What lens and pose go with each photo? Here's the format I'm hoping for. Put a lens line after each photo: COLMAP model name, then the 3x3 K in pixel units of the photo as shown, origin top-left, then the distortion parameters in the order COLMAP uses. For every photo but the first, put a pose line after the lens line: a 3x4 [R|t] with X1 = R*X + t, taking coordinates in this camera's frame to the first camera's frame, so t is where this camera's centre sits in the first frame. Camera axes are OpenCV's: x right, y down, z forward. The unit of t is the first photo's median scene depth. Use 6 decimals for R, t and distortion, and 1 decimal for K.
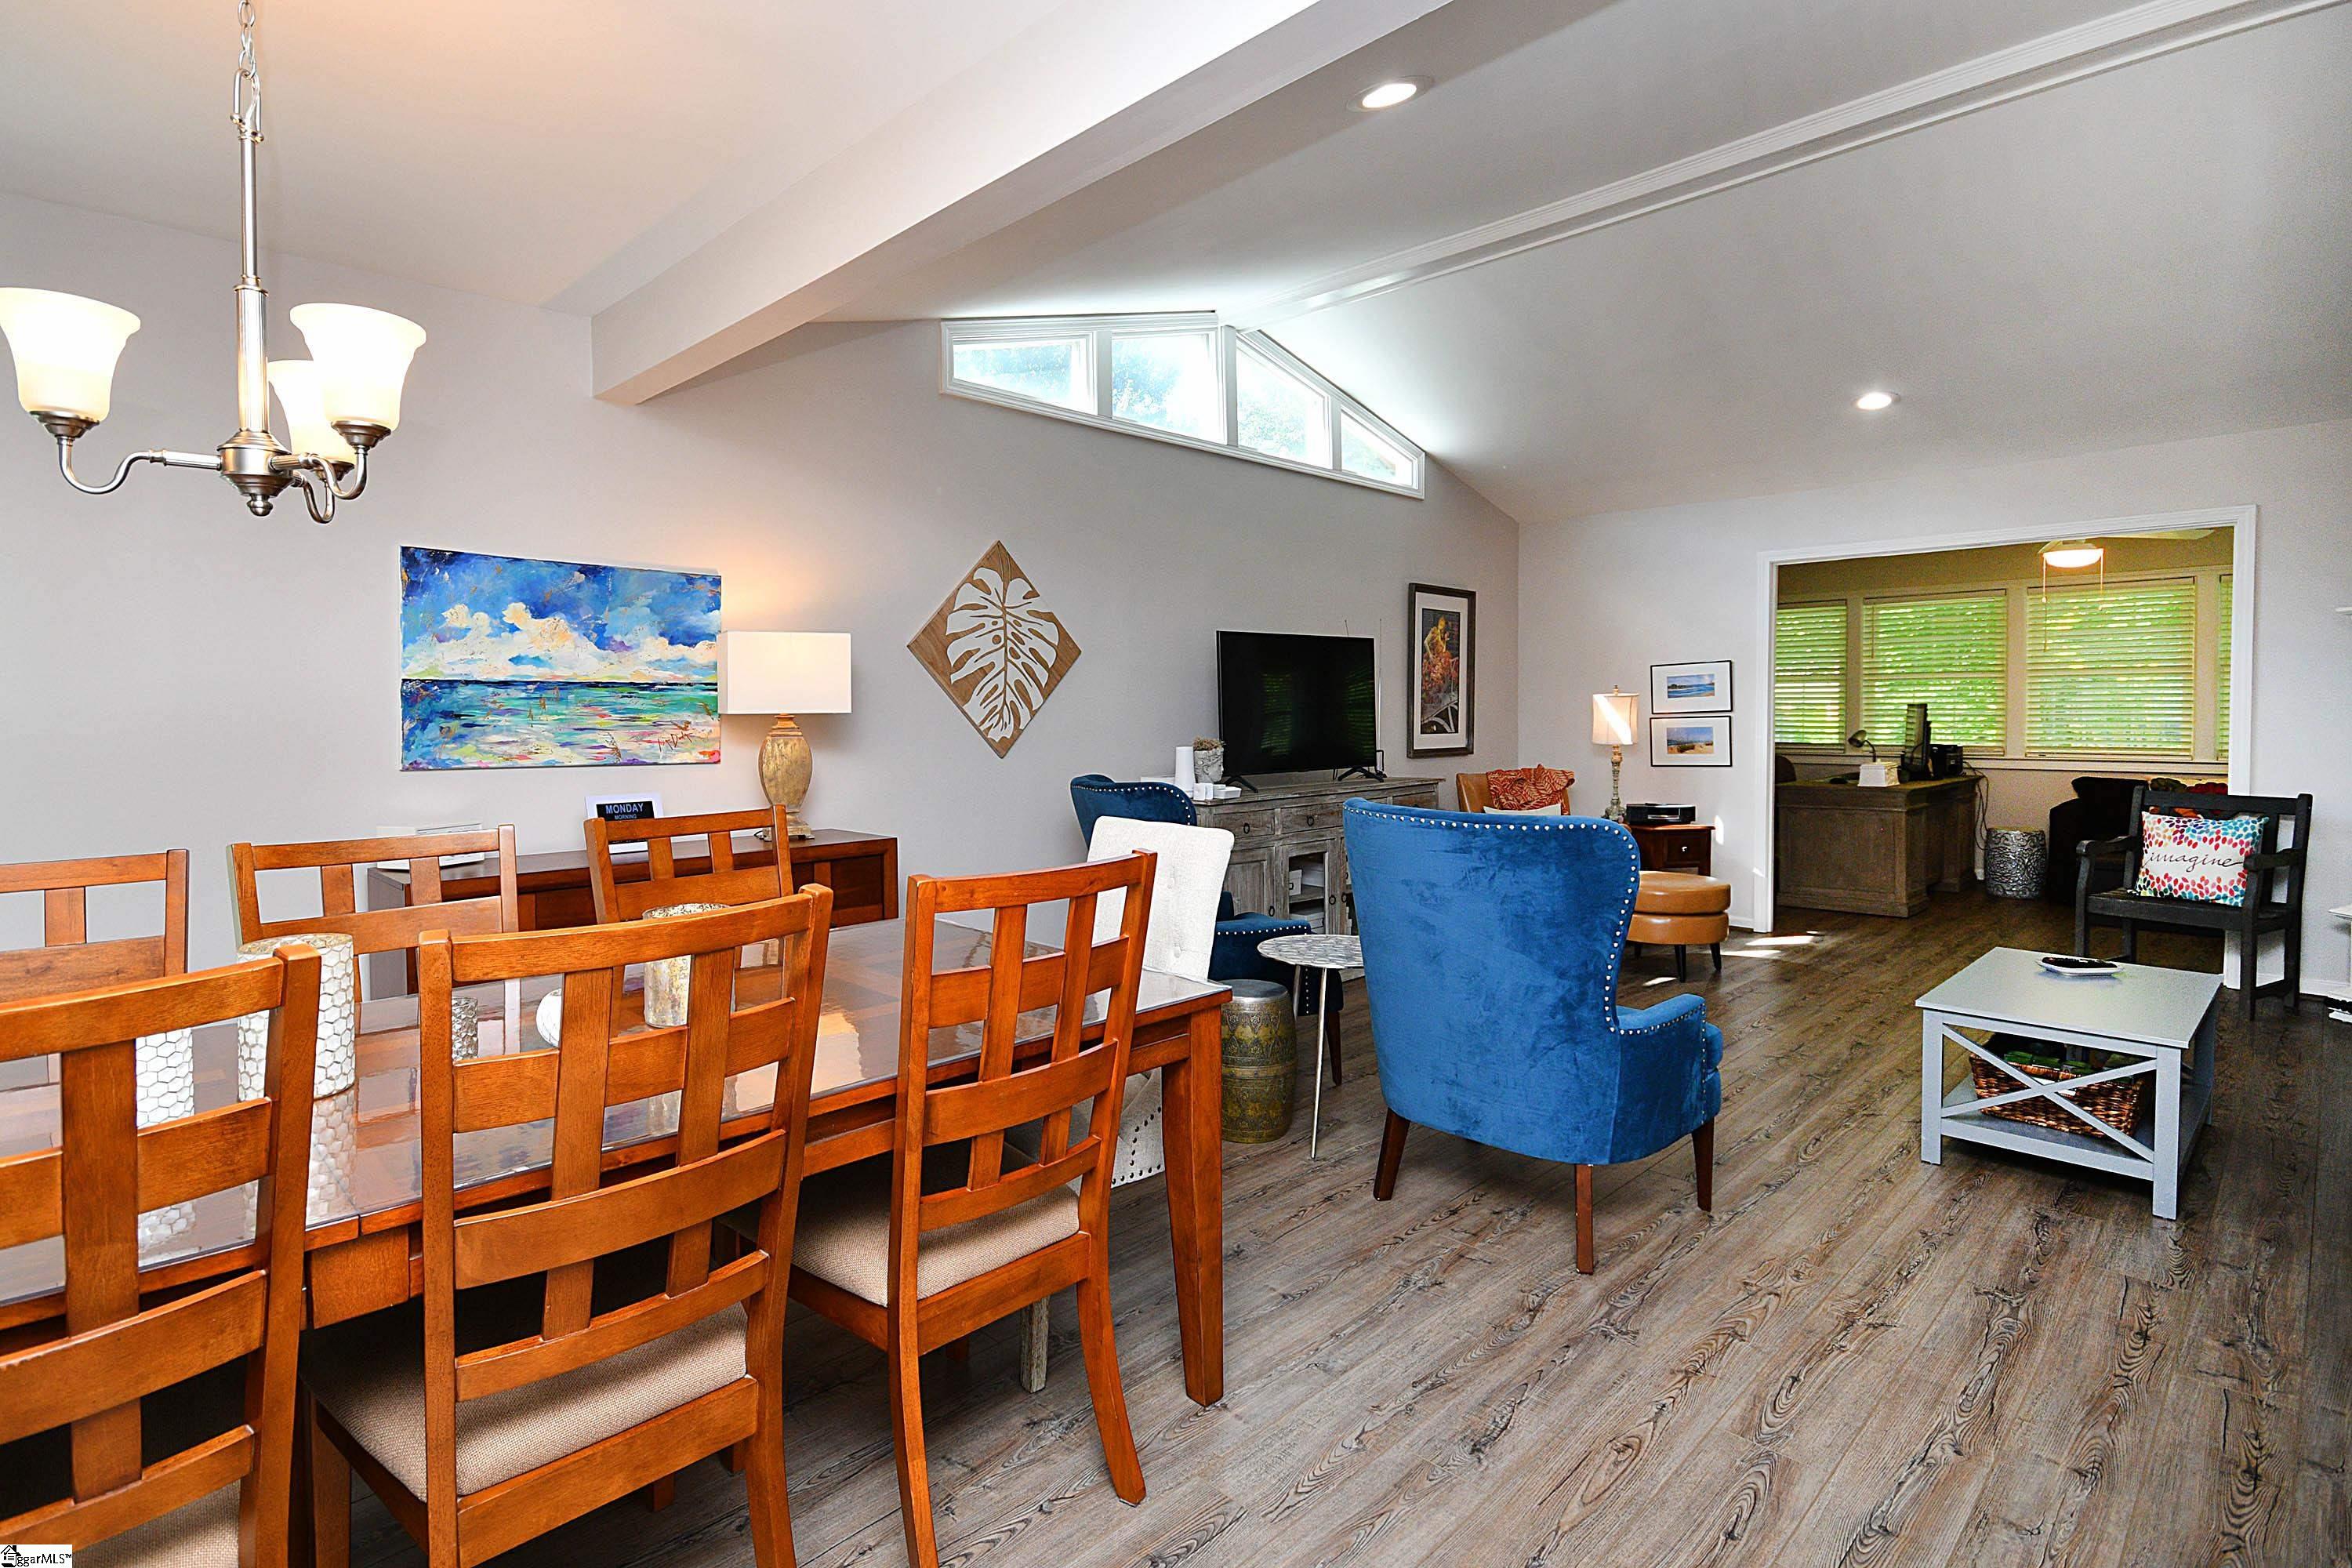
lens RADIAL K [[1188.9, 0, 1060.2], [0, 1188.9, 745.9], [0, 0, 1]] dist [-0.001579, 0.000770]
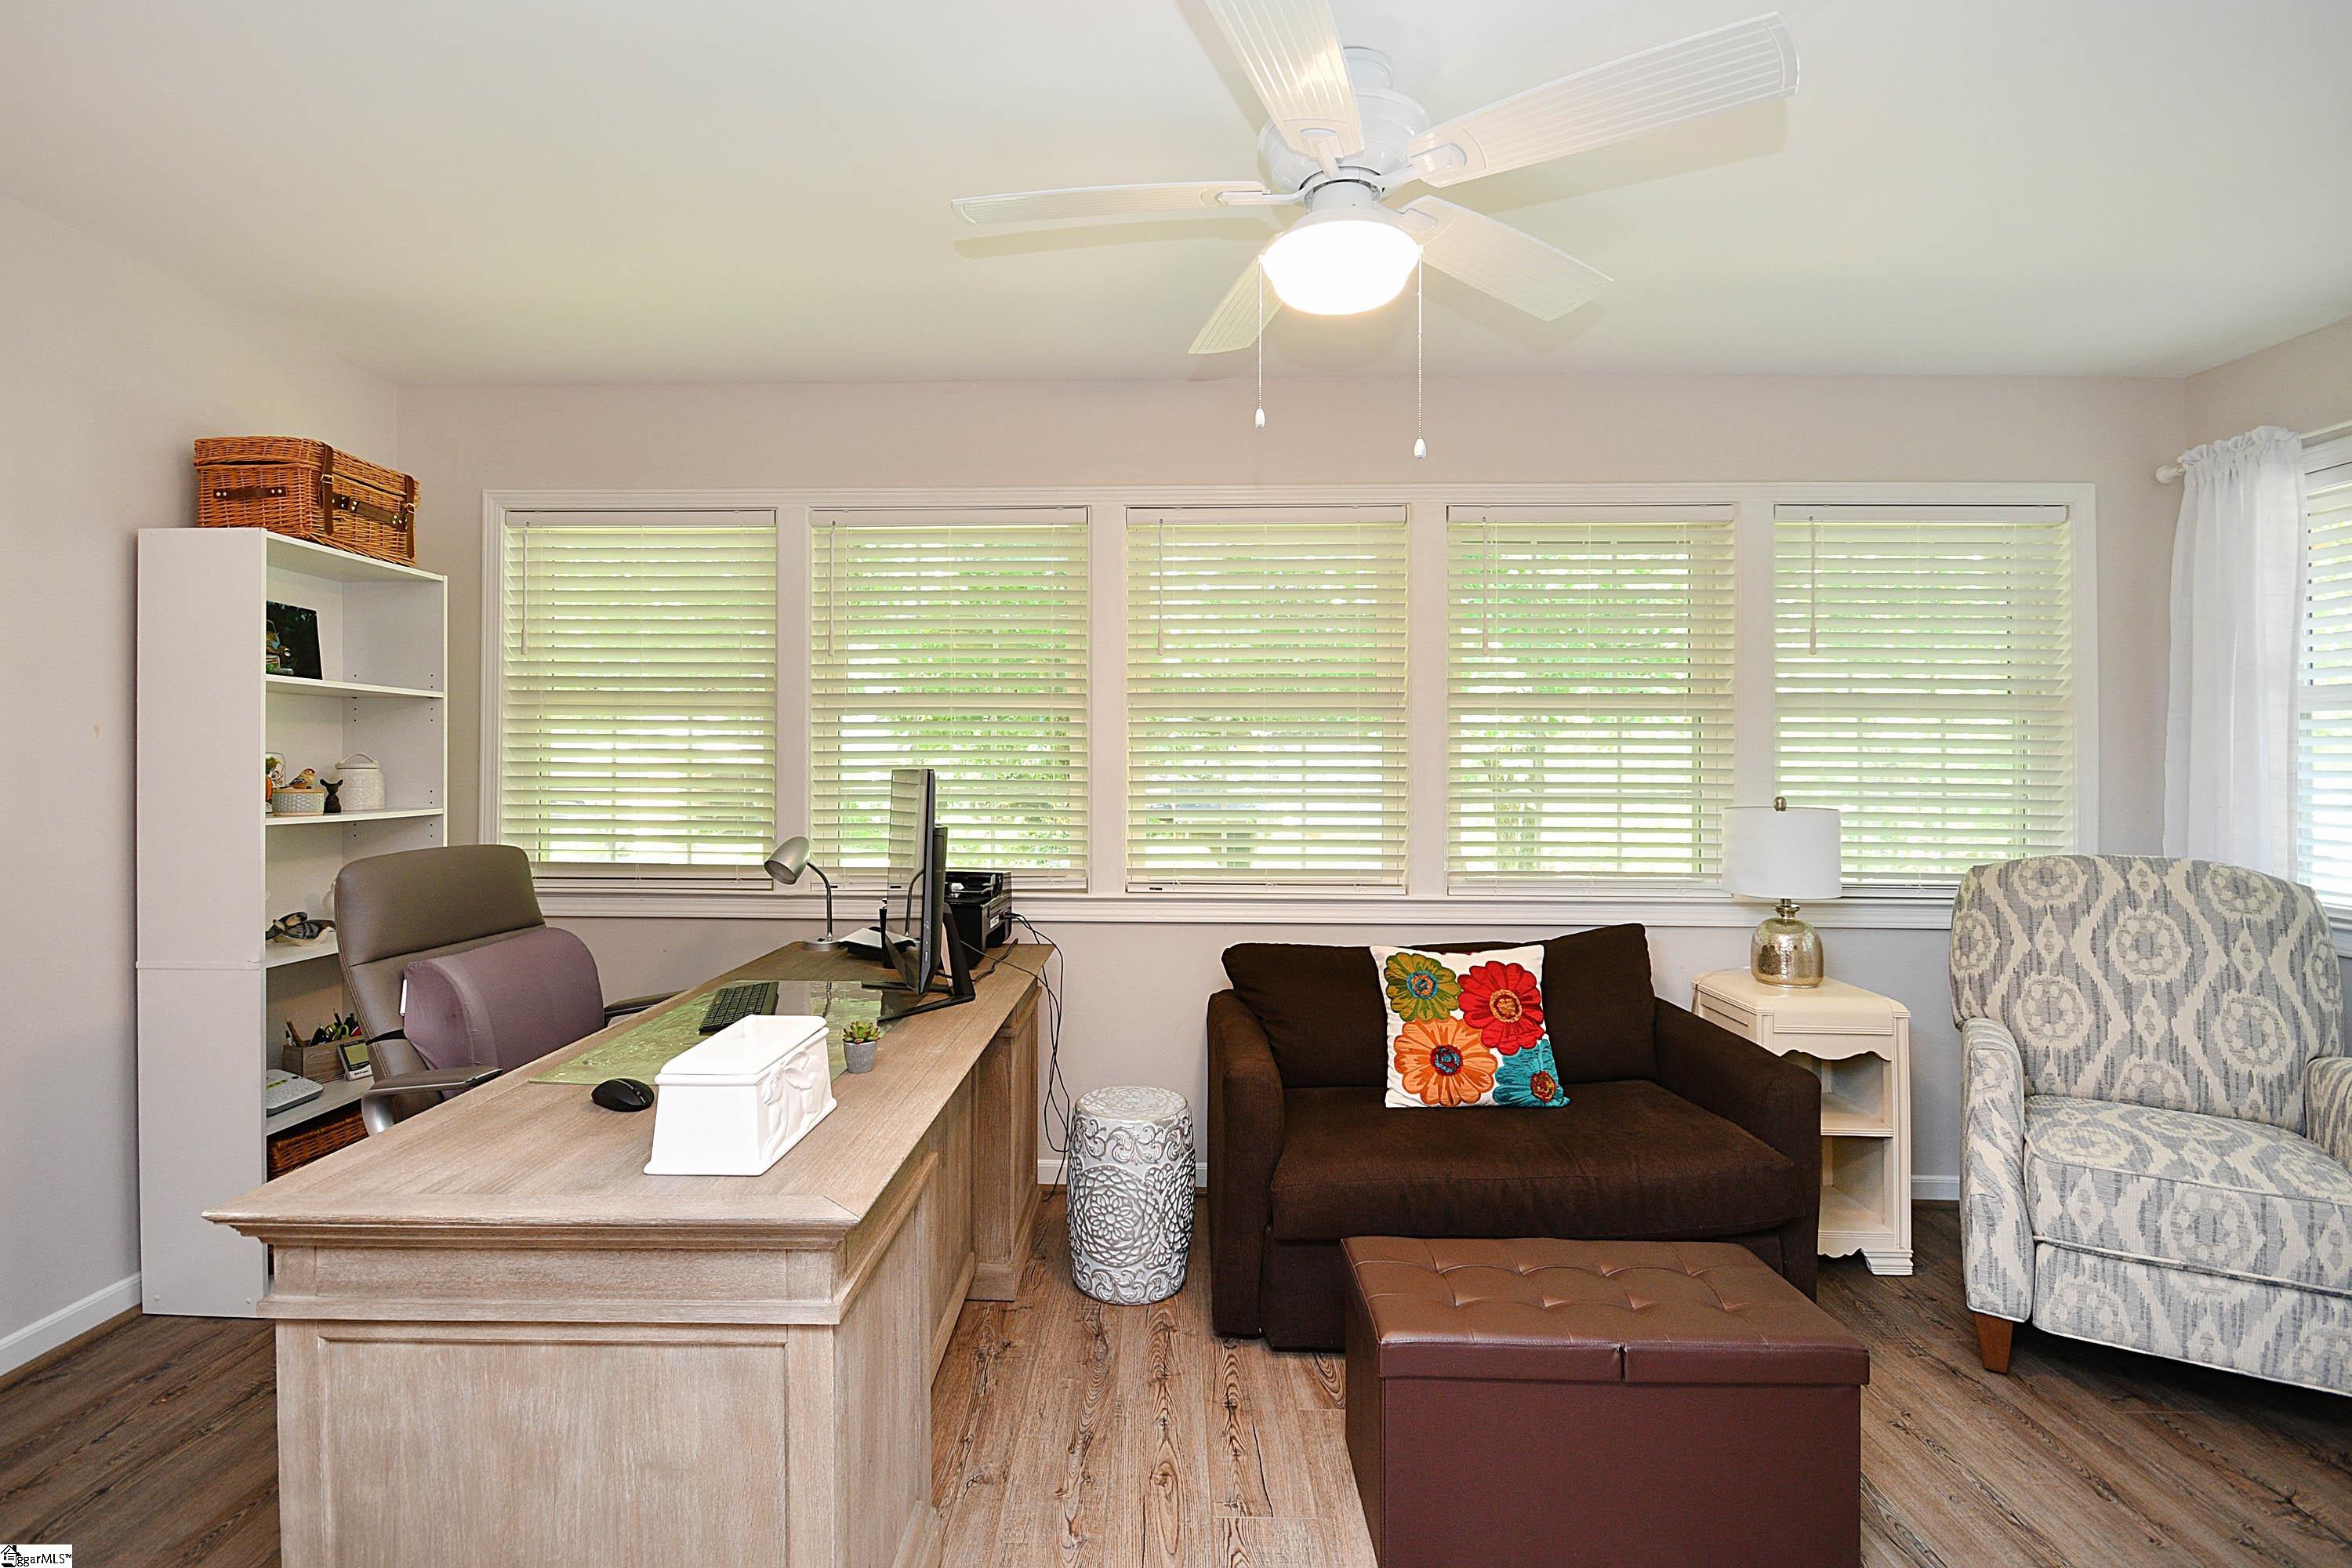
lens RADIAL K [[1048.6, 0, 1168.9], [0, 1048.6, 772.3], [0, 0, 1]] dist [0.023340, -0.016694]
pose [[0.673933, 0.003679, 0.738783, 0.874208], [0.015102, 0.999710, -0.018755, -0.044410], [-0.738638, 0.023797, 0.673682, 1.185174]]
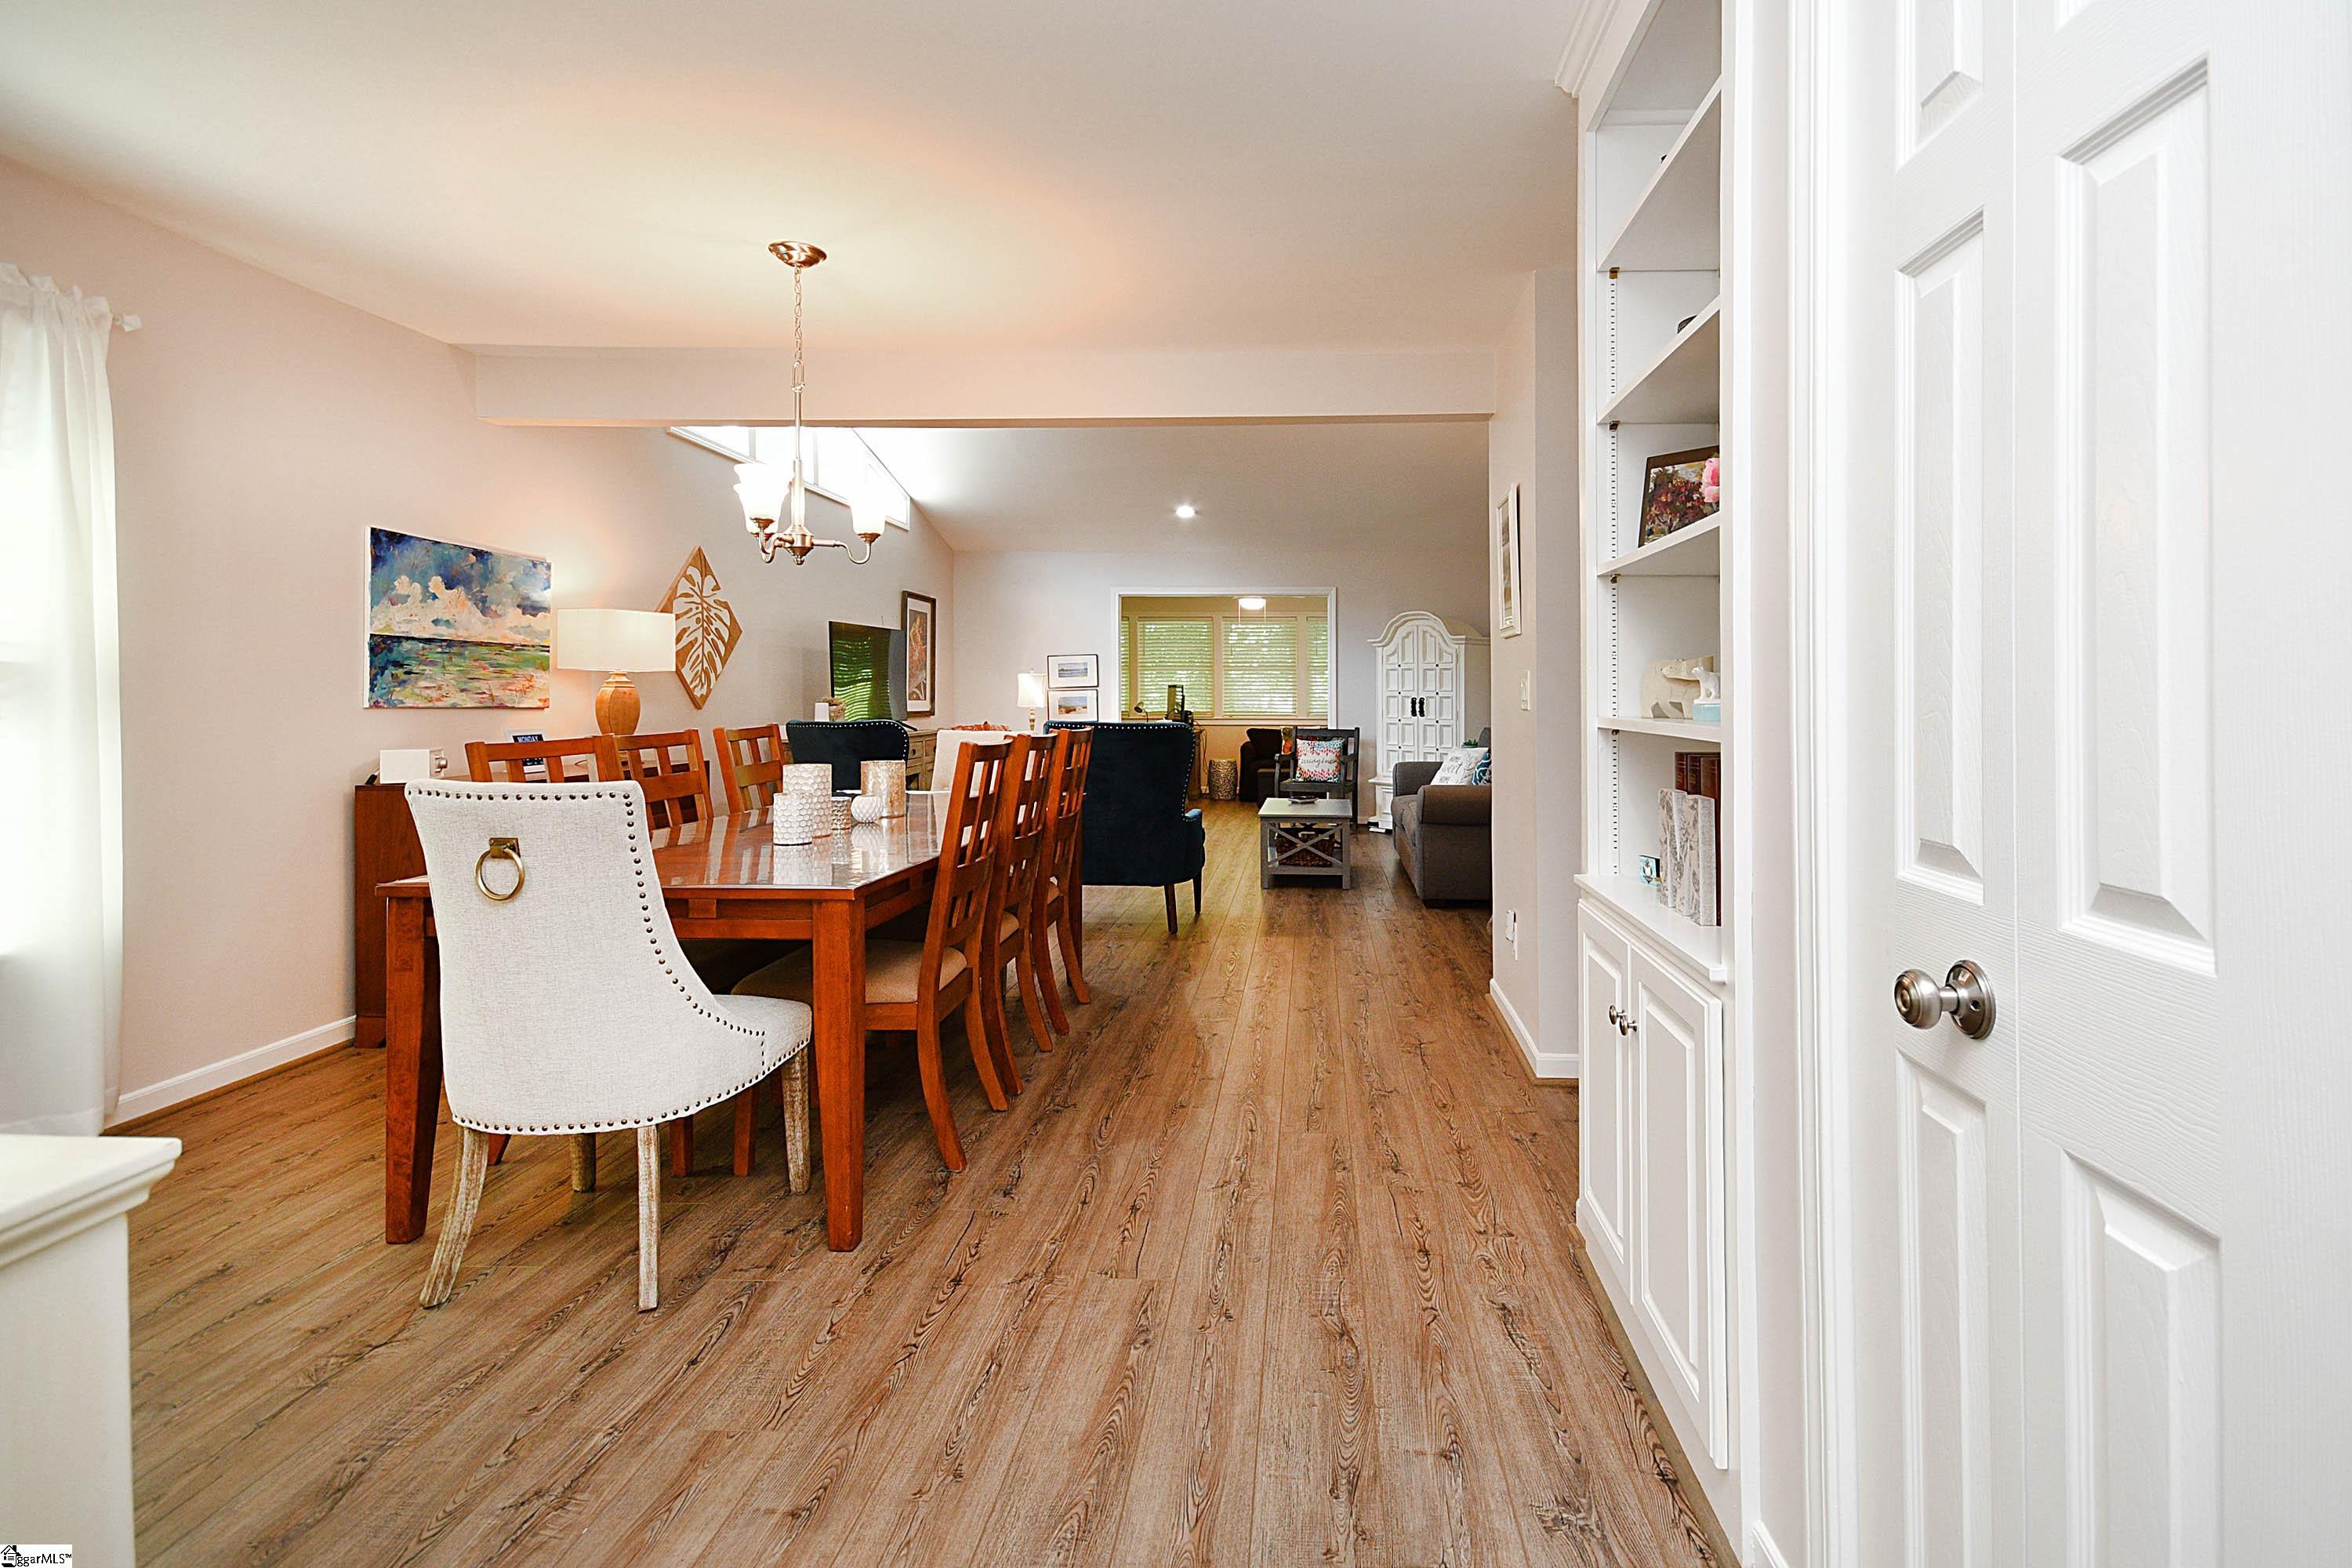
lens RADIAL K [[1145.3, 0, 1159.1], [0, 1145.3, 698.2], [0, 0, 1]] dist [0.010826, -0.016007]
pose [[0.771322, 0.005821, 0.636418, -0.456235], [0.013420, 0.999587, -0.025407, 0.035163], [-0.636303, 0.028138, 0.770926, -0.297794]]
